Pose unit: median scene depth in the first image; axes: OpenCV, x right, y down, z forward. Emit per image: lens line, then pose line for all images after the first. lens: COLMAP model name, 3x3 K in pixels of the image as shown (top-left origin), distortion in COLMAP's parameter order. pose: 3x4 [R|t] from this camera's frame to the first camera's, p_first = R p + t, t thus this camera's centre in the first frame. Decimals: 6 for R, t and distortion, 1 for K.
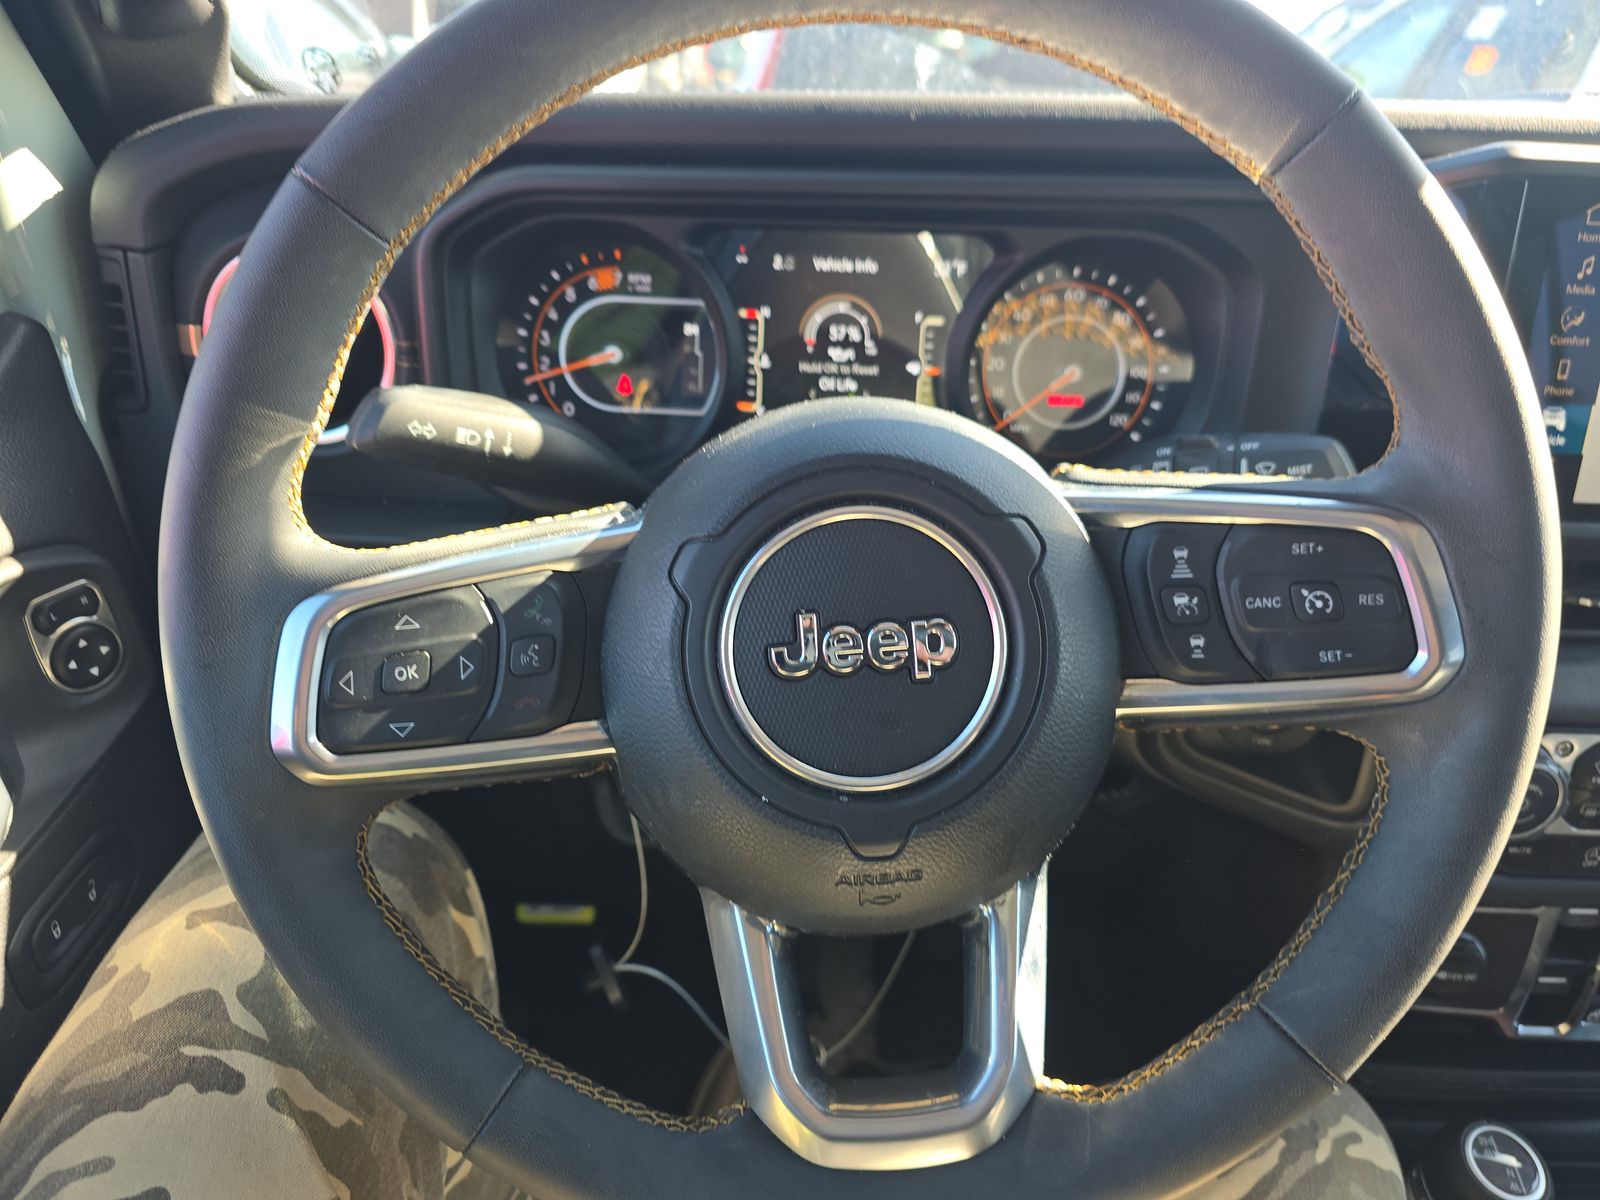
lens RADIAL K [[1166.3, 0, 800.0], [0, 1166.3, 600.0], [0, 0, 1]] dist [0.063578, -0.111702]
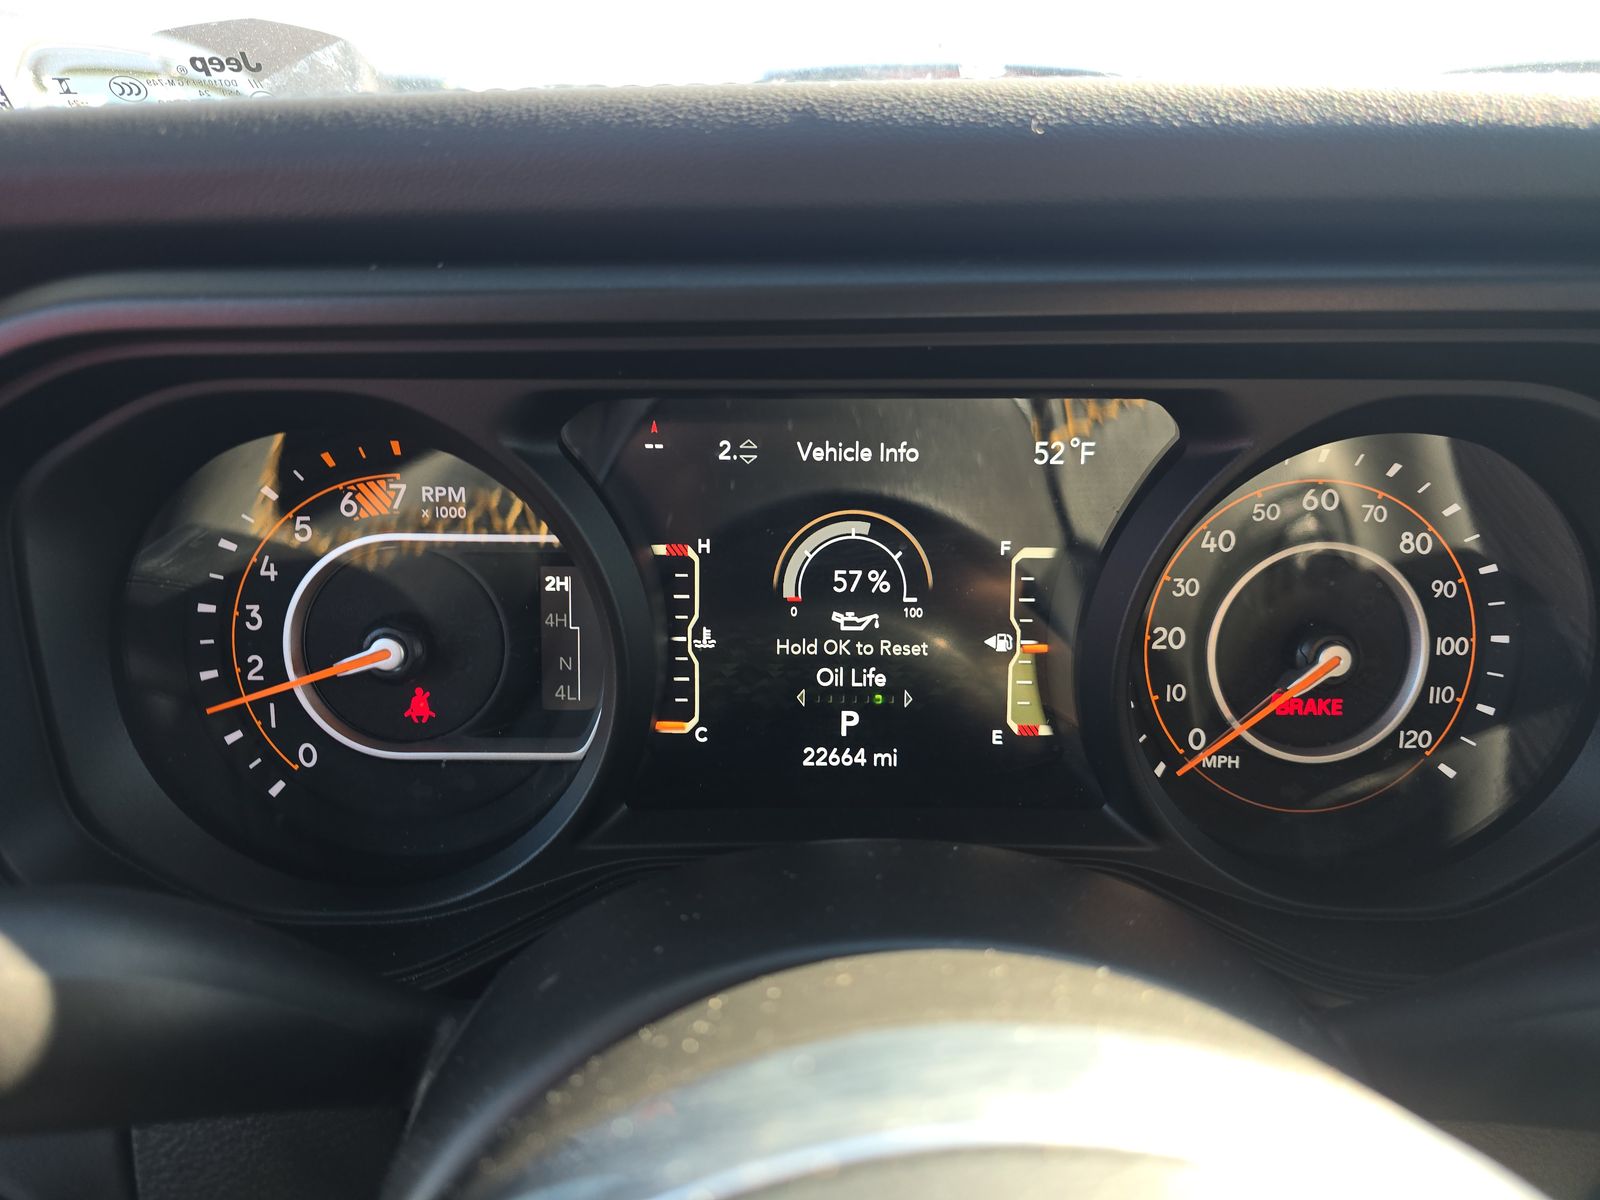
lens RADIAL K [[1075.7, 0, 801.8], [0, 1075.7, 609.7], [0, 0, 1]] dist [0.061524, -0.076589]
pose [[0.999065, -0.034266, 0.026371, -0.000543], [0.035509, 0.998207, -0.048191, -0.194168], [-0.024672, 0.049083, 0.998490, 0.533359]]
